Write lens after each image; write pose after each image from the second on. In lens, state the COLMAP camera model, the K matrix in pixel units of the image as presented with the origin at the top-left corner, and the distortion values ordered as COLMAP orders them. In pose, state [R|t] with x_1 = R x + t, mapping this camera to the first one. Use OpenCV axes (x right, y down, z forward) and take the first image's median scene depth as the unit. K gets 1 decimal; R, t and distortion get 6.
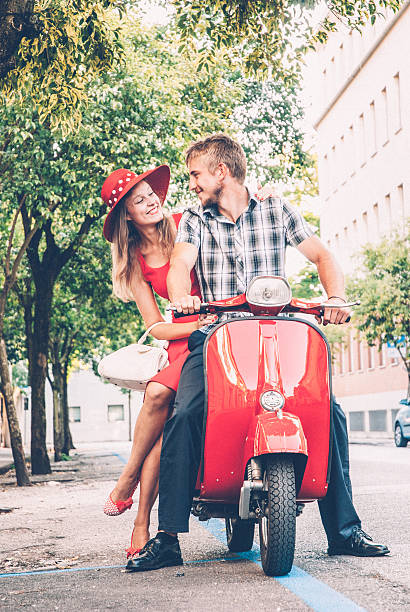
lens RADIAL K [[1602.5, 0, 206.8], [0, 1602.5, 313.1], [0, 0, 1]] dist [0.350448, -0.389297]
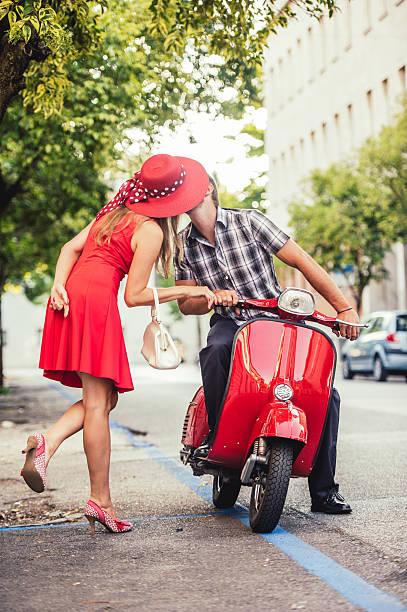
lens RADIAL K [[1729.9, 0, 203.5], [0, 1729.9, 306.0], [0, 0, 1]] dist [0.437445, 0.000206]
pose [[0.999279, 0.005162, 0.037624, -0.014927], [-0.006914, 0.998890, 0.046589, -0.021521], [-0.037341, -0.046816, 0.998205, -0.098633]]
